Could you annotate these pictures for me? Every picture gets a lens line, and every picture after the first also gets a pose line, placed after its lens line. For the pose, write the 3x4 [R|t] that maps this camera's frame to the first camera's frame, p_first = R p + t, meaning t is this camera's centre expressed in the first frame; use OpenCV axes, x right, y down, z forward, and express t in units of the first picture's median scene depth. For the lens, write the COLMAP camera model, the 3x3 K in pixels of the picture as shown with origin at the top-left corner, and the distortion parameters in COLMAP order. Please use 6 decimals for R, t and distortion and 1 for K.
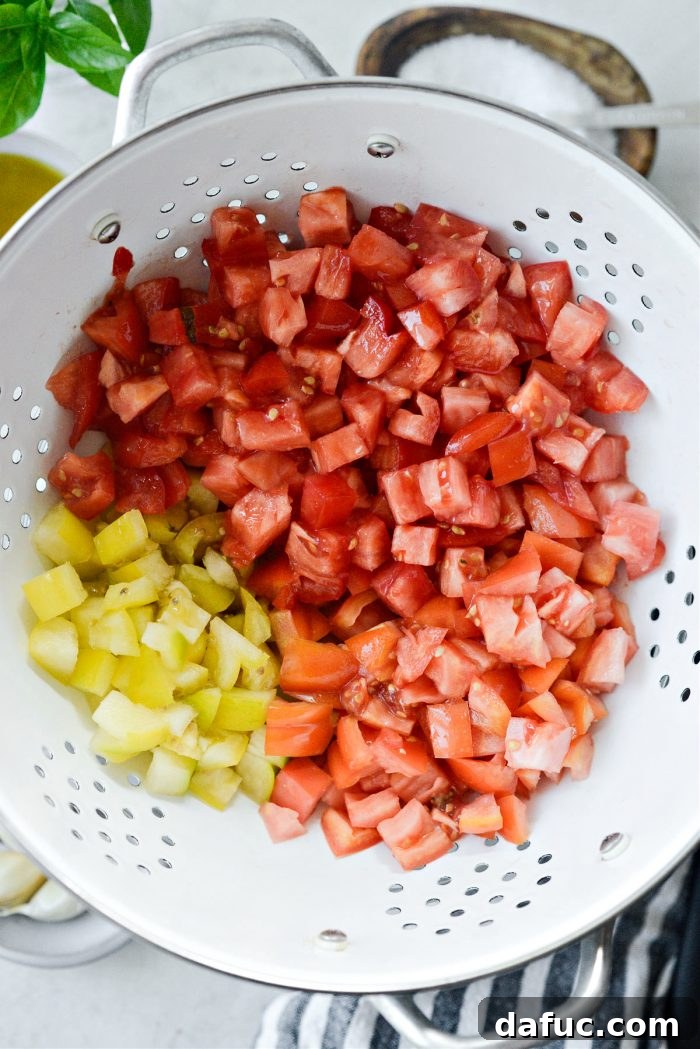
lens RADIAL K [[1512.6, 0, 354.1], [0, 1512.6, 524.4], [0, 0, 1]] dist [-0.083644, 0.000000]
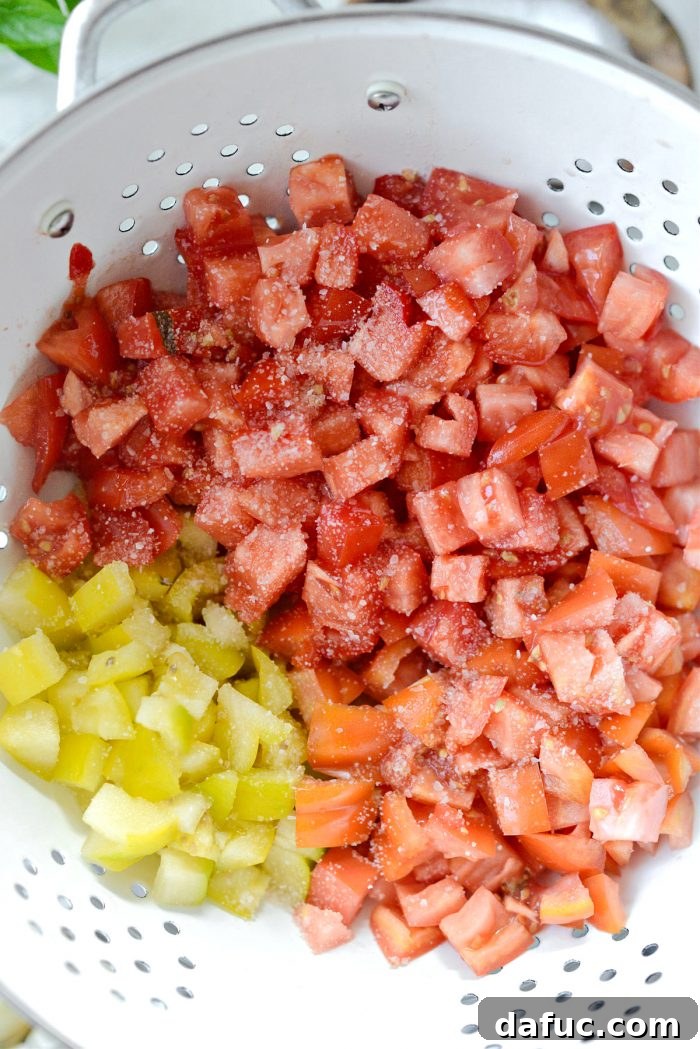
lens RADIAL K [[1512.6, 0, 345.5], [0, 1512.6, 524.4], [0, 0, 1]] dist [-0.083644, 0.000000]
pose [[0.997168, -0.075154, 0.002915, -0.021729], [0.075209, 0.996638, -0.032510, 0.006506], [-0.000462, 0.032637, 0.999467, 0.177141]]
